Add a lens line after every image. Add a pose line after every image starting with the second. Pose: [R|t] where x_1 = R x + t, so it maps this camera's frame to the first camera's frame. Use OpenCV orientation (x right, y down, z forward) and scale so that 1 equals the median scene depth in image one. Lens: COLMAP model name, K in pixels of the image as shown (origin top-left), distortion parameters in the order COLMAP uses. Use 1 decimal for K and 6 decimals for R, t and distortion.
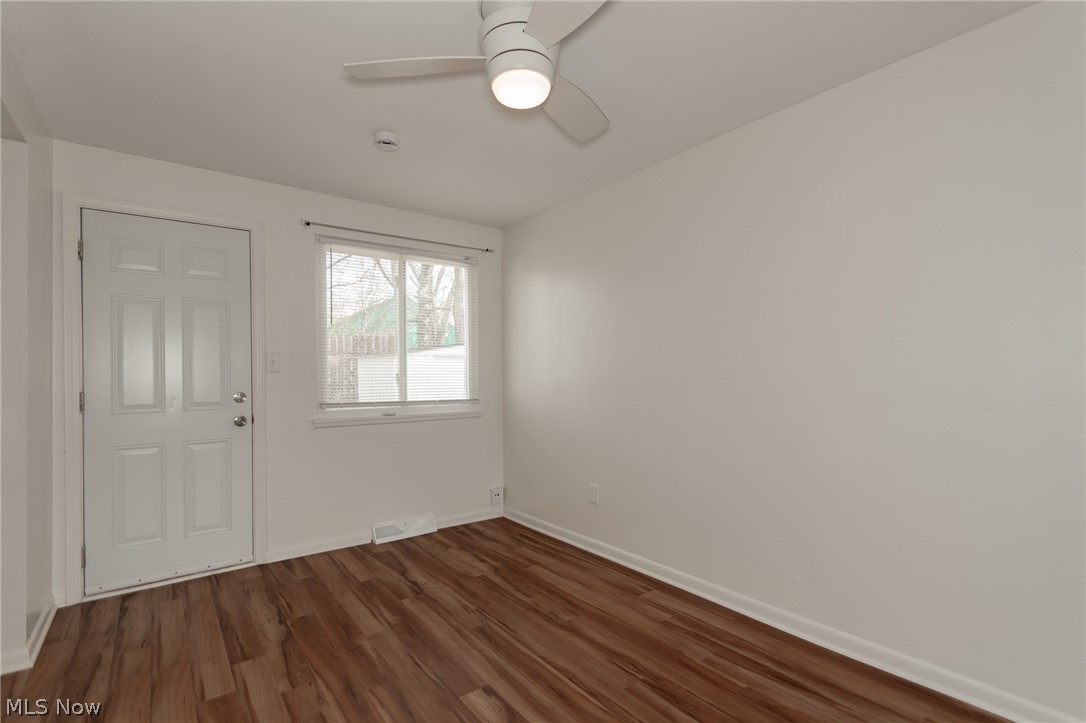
lens RADIAL K [[499.0, 0, 537.7], [0, 499.0, 369.4], [0, 0, 1]] dist [0.002618, -0.000520]
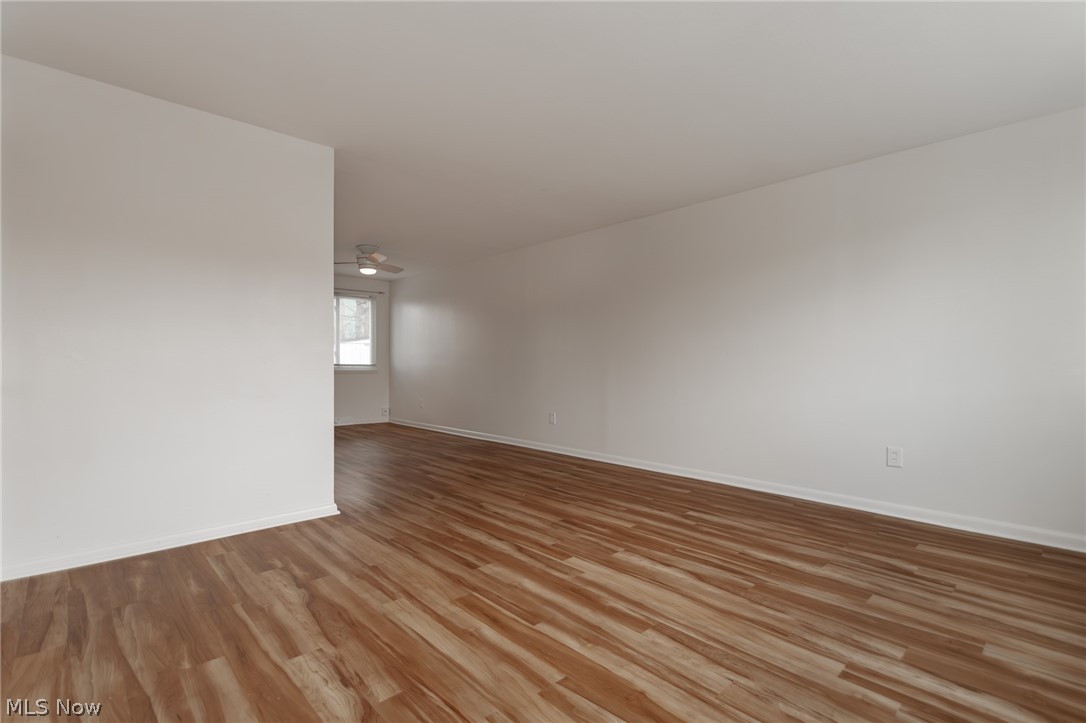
lens RADIAL K [[504.3, 0, 549.0], [0, 504.3, 373.3], [0, 0, 1]] dist [0.005487, -0.000912]
pose [[0.993423, 0.015303, 0.113477, 0.450094], [-0.018258, 0.999520, 0.025046, 0.036480], [-0.113040, -0.026953, 0.993225, -1.475280]]
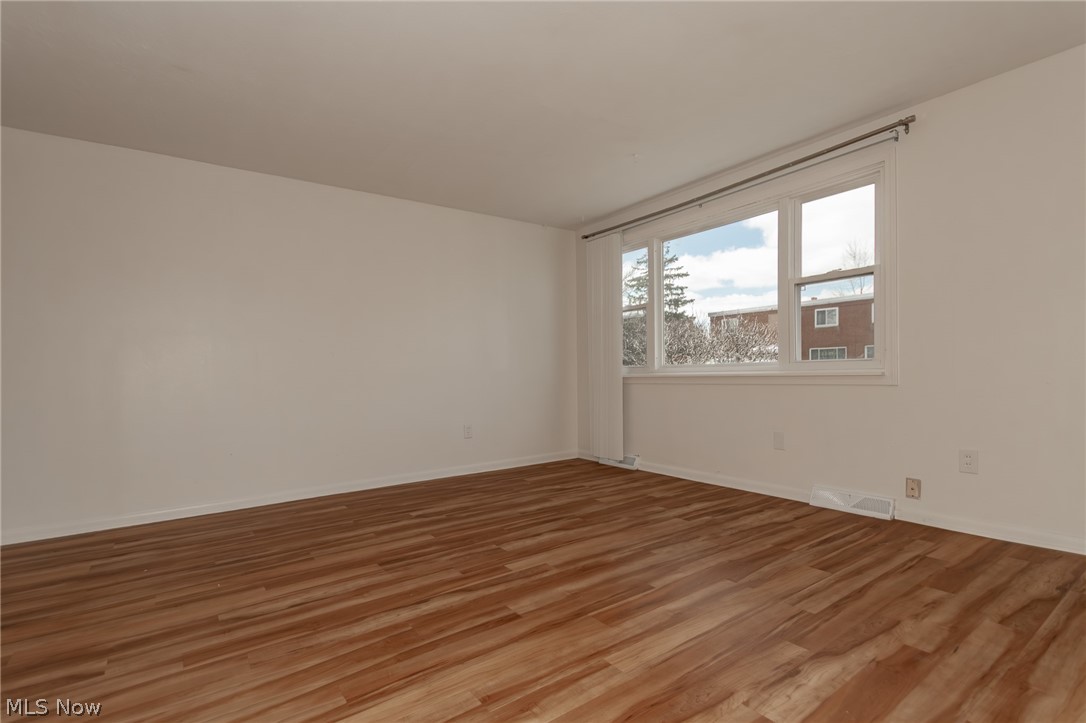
lens RADIAL K [[506.8, 0, 533.7], [0, 506.8, 379.9], [0, 0, 1]] dist [0.005132, 0.000328]
pose [[0.026369, -0.004212, 0.999643, -0.163356], [0.013970, 0.999895, 0.003845, 0.073178], [-0.999555, 0.013863, 0.026425, -0.750155]]
